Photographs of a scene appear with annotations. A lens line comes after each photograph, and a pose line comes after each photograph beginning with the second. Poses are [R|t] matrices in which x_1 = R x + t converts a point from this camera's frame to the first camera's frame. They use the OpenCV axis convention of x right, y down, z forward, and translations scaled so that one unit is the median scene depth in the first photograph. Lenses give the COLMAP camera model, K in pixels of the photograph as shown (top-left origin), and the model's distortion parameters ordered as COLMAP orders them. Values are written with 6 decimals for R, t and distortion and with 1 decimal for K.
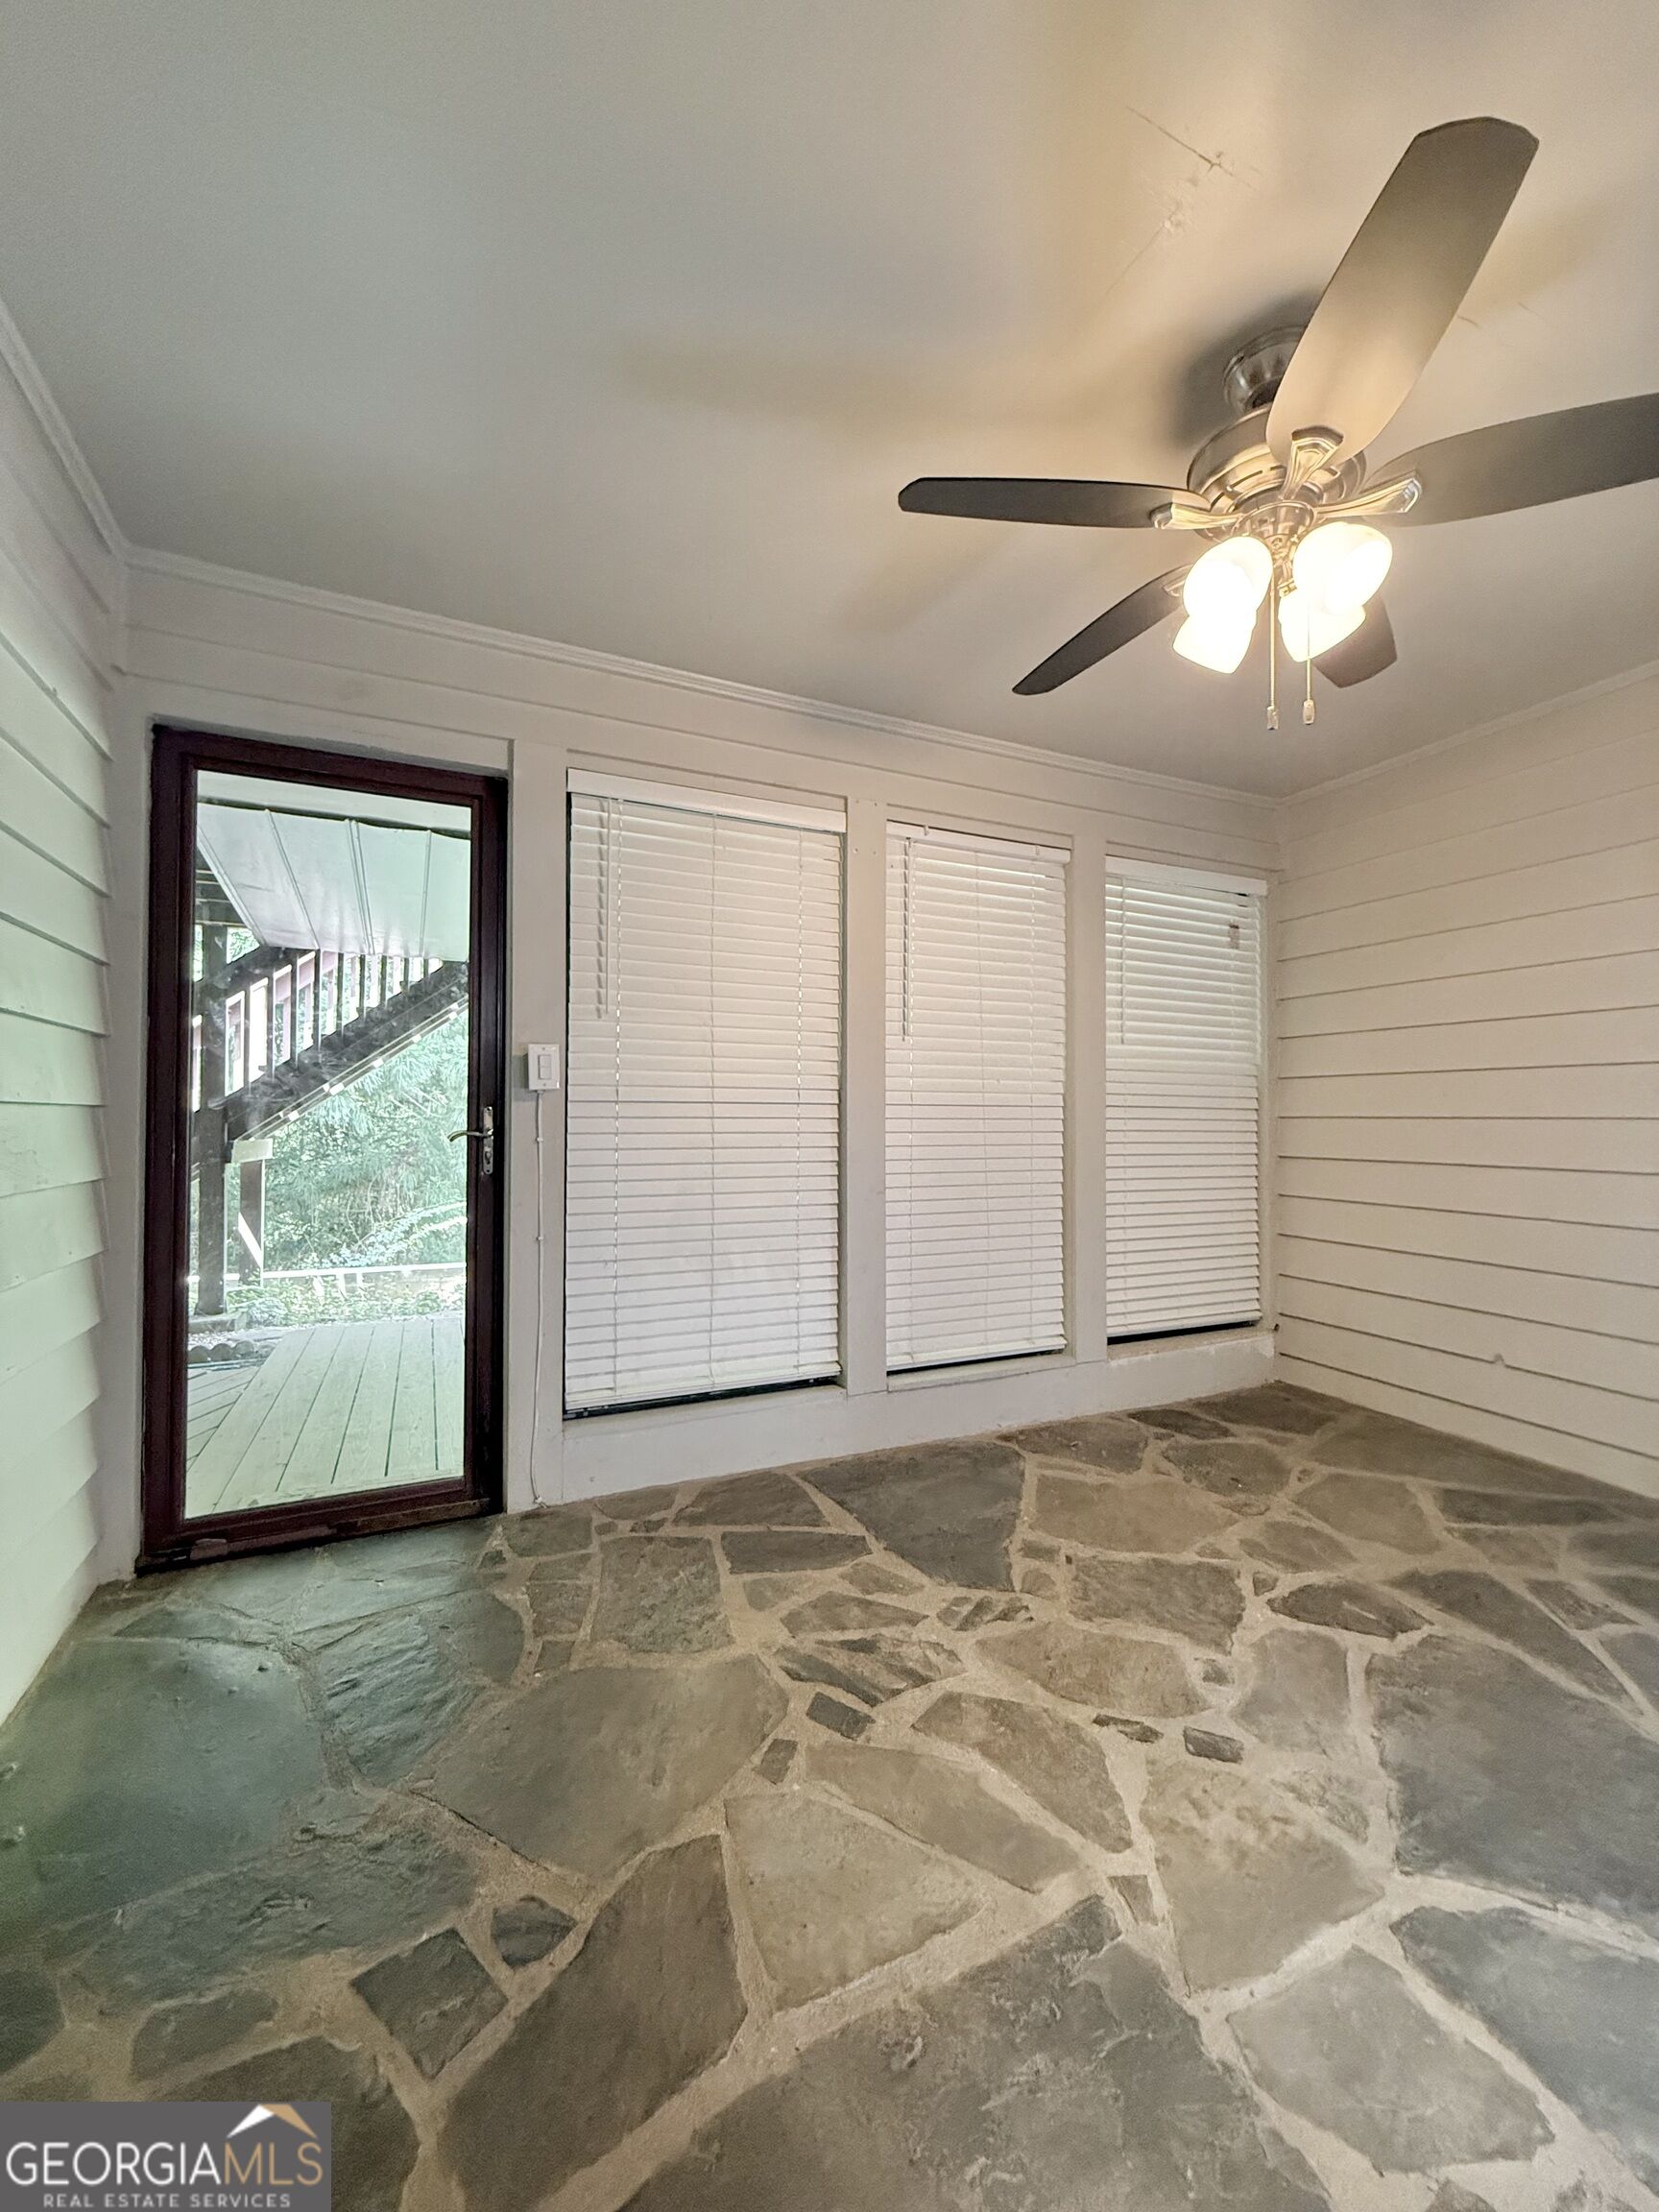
lens RADIAL K [[884.9, 0, 830.5], [0, 884.9, 1101.6], [0, 0, 1]] dist [0.000354, 0.000344]
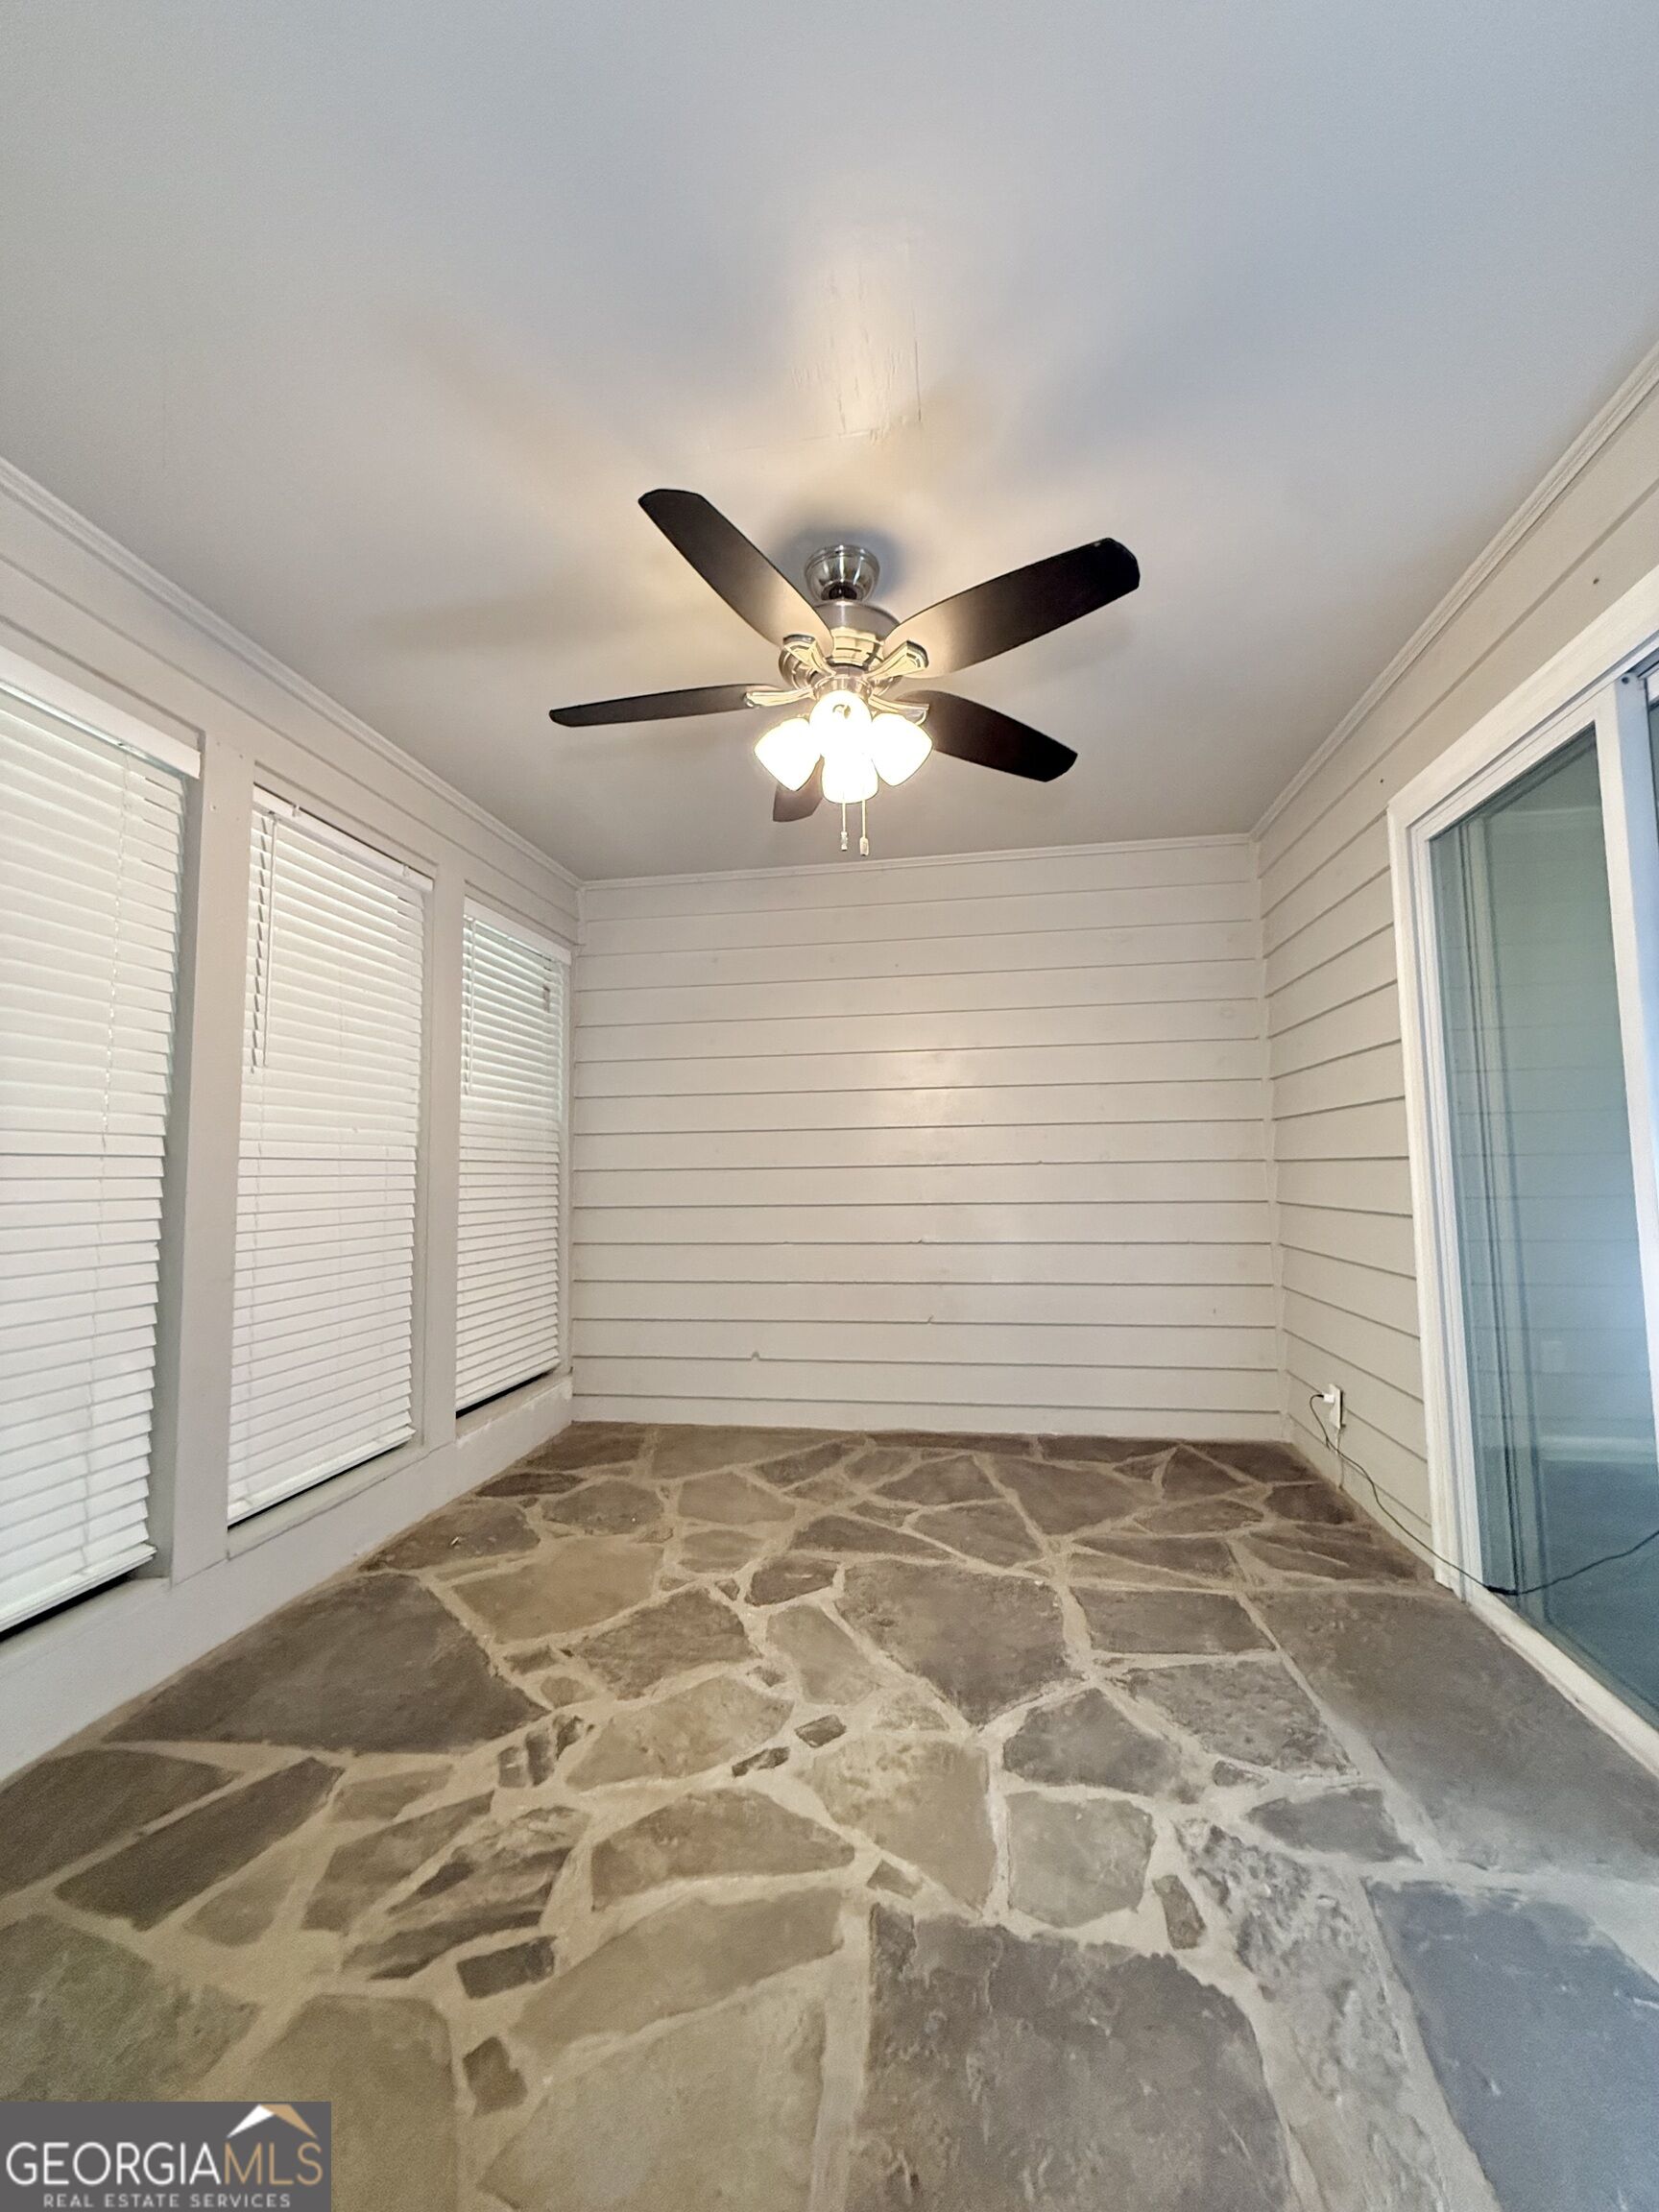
lens RADIAL K [[884.9, 0, 830.5], [0, 884.9, 1101.6], [0, 0, 1]] dist [0.000354, 0.000344]
pose [[0.554967, 0.053840, 0.830128, -0.403738], [0.001661, 0.997830, -0.065827, 0.008802], [-0.831871, 0.037911, 0.553673, 0.263335]]
